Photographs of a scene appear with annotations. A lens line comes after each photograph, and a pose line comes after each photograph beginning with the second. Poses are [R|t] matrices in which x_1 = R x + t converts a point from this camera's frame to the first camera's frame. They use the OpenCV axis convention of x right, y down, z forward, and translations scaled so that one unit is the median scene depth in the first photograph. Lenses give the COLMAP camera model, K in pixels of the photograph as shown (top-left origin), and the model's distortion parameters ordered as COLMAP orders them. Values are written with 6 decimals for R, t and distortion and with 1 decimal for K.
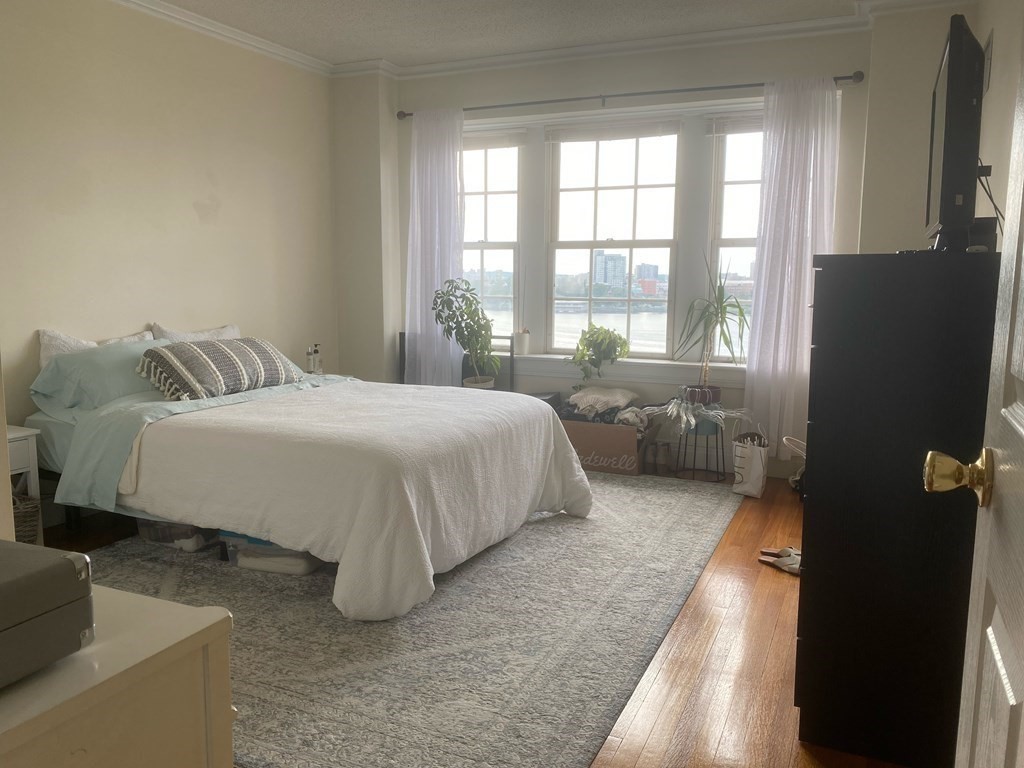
lens RADIAL K [[783.2, 0, 516.7], [0, 783.2, 379.0], [0, 0, 1]] dist [0.010770, -0.016725]
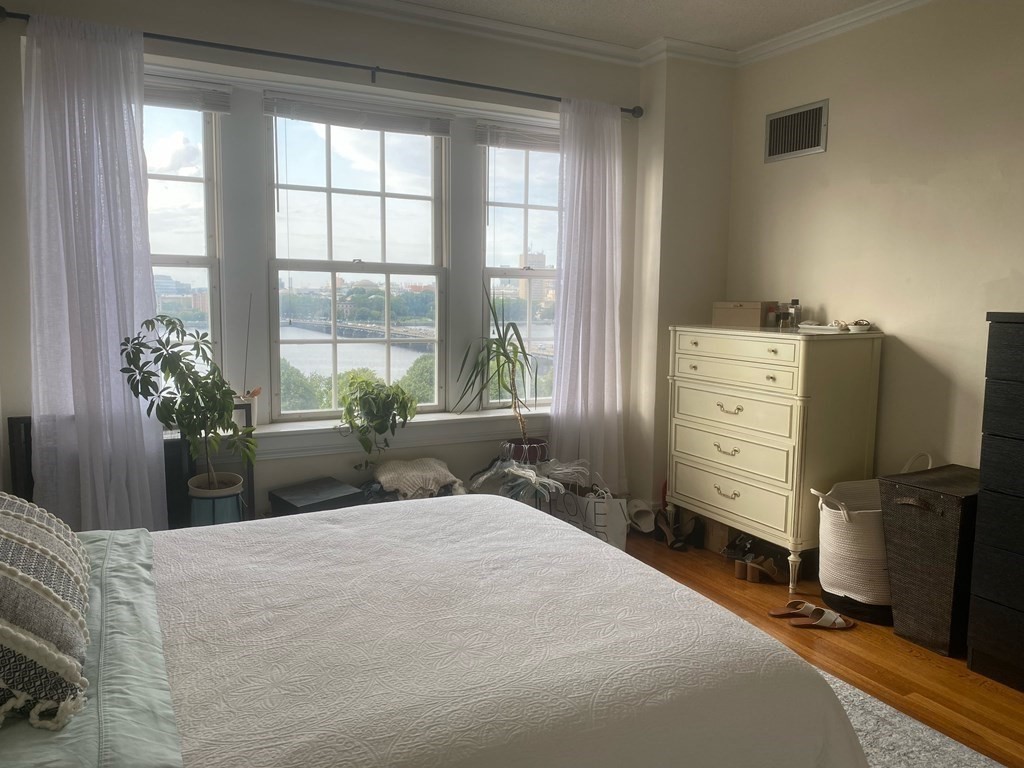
lens RADIAL K [[783.2, 0, 518.6], [0, 783.2, 382.8], [0, 0, 1]] dist [0.010770, -0.016725]
pose [[0.618437, -0.089451, 0.780727, -0.388825], [0.085409, 0.995266, 0.046376, -0.085153], [-0.781179, 0.038001, 0.623150, 0.423548]]
